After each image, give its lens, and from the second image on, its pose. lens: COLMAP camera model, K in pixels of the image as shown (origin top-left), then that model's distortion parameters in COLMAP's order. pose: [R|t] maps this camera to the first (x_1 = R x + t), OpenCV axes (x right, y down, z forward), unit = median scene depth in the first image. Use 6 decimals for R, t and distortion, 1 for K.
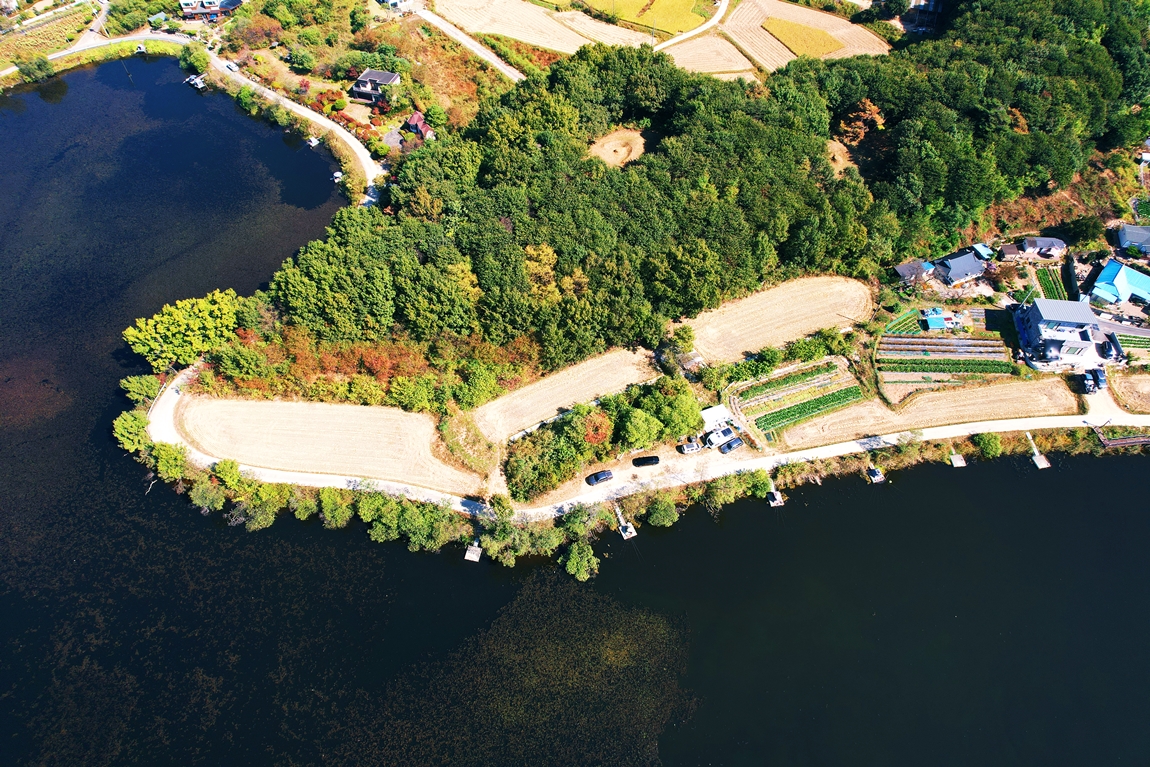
lens RADIAL K [[735.1, 0, 573.5], [0, 735.1, 383.5], [0, 0, 1]] dist [-0.080330, 0.074417]
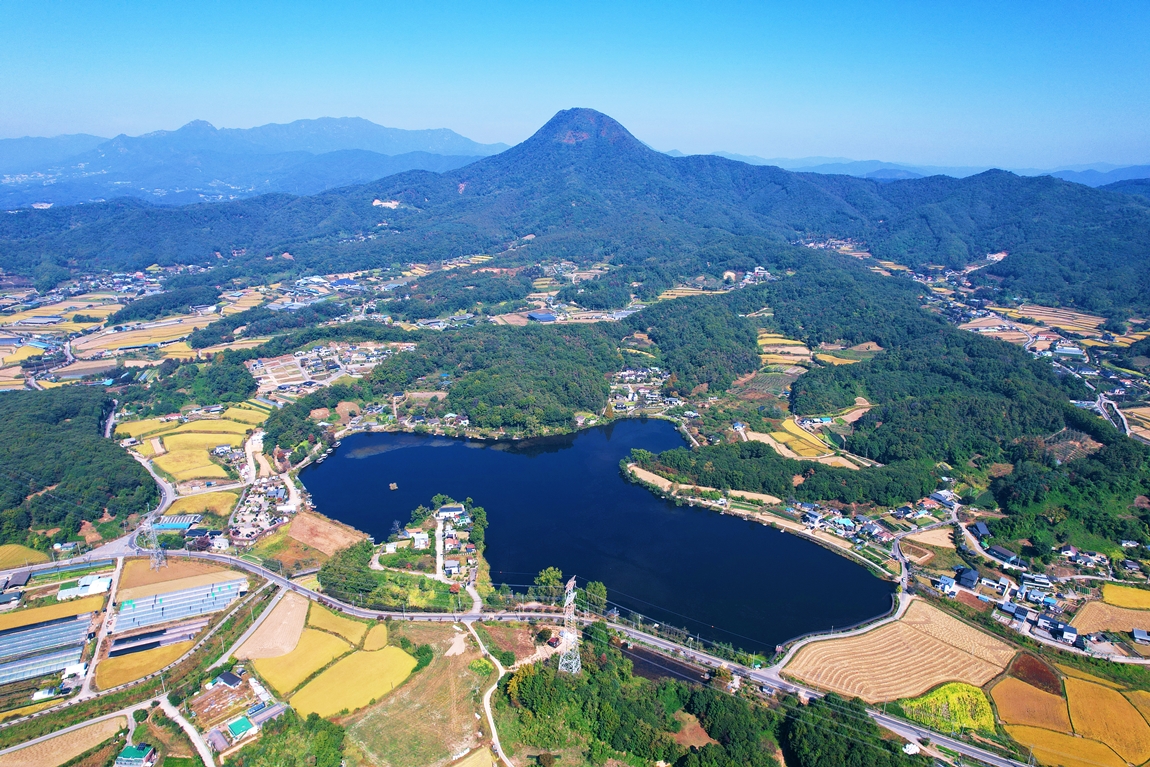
lens RADIAL K [[735.1, 0, 573.5], [0, 735.1, 383.5], [0, 0, 1]] dist [-0.080330, 0.074417]
pose [[0.720637, 0.217442, -0.658332, 2.217466], [-0.568468, 0.728893, -0.381522, 1.673827], [0.396895, 0.649180, 0.648876, -2.610891]]
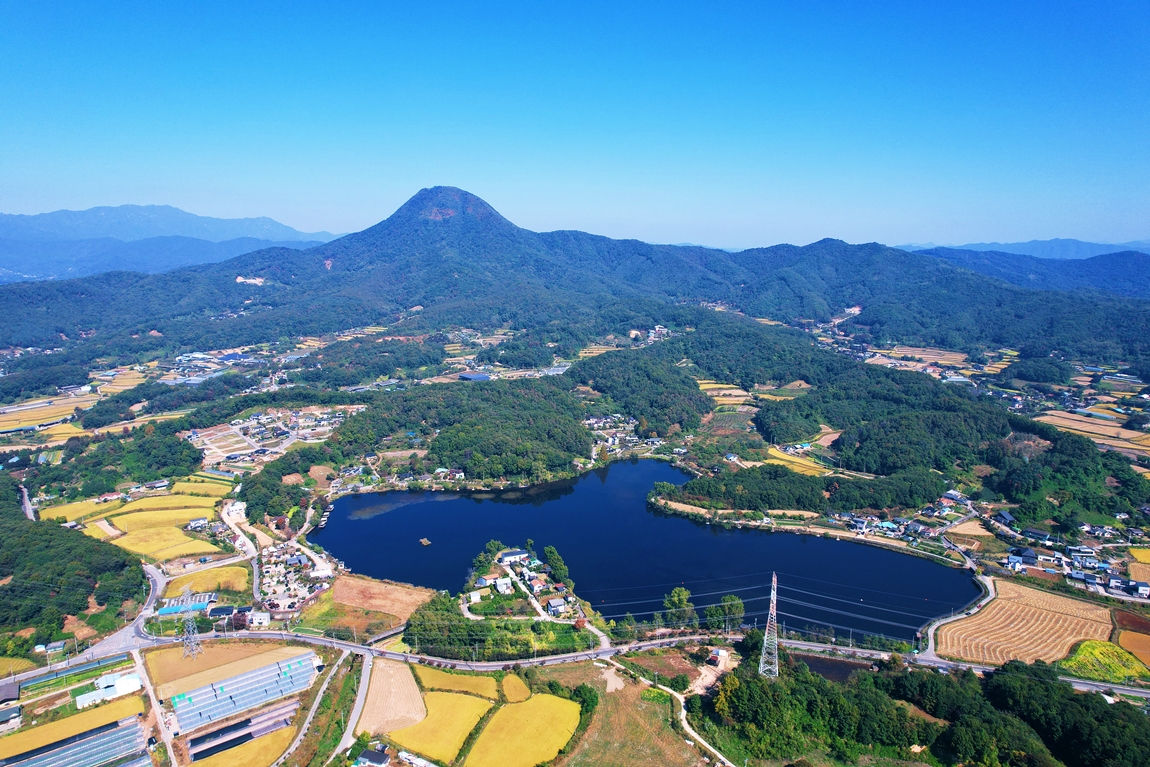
lens RADIAL K [[735.1, 0, 573.5], [0, 735.1, 383.5], [0, 0, 1]] dist [-0.080330, 0.074417]
pose [[0.865613, 0.098701, -0.490889, 1.229713], [-0.408723, 0.705604, -0.578851, 2.438339], [0.289240, 0.701698, 0.651122, -2.746036]]
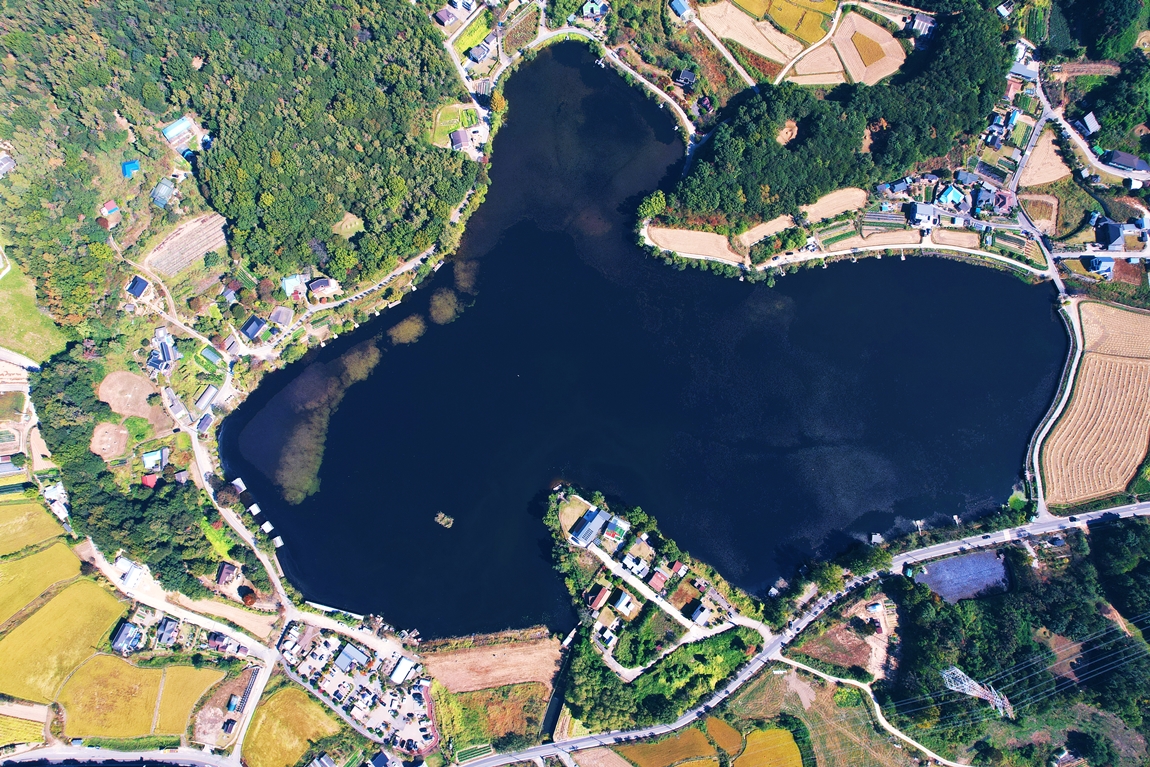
lens RADIAL K [[735.1, 0, 573.5], [0, 735.1, 383.5], [0, 0, 1]] dist [-0.080330, 0.074417]
pose [[0.999538, 0.029083, 0.008797, -0.864347], [-0.029760, 0.878713, 0.476423, -0.894142], [0.006126, -0.476464, 0.879172, -2.158954]]
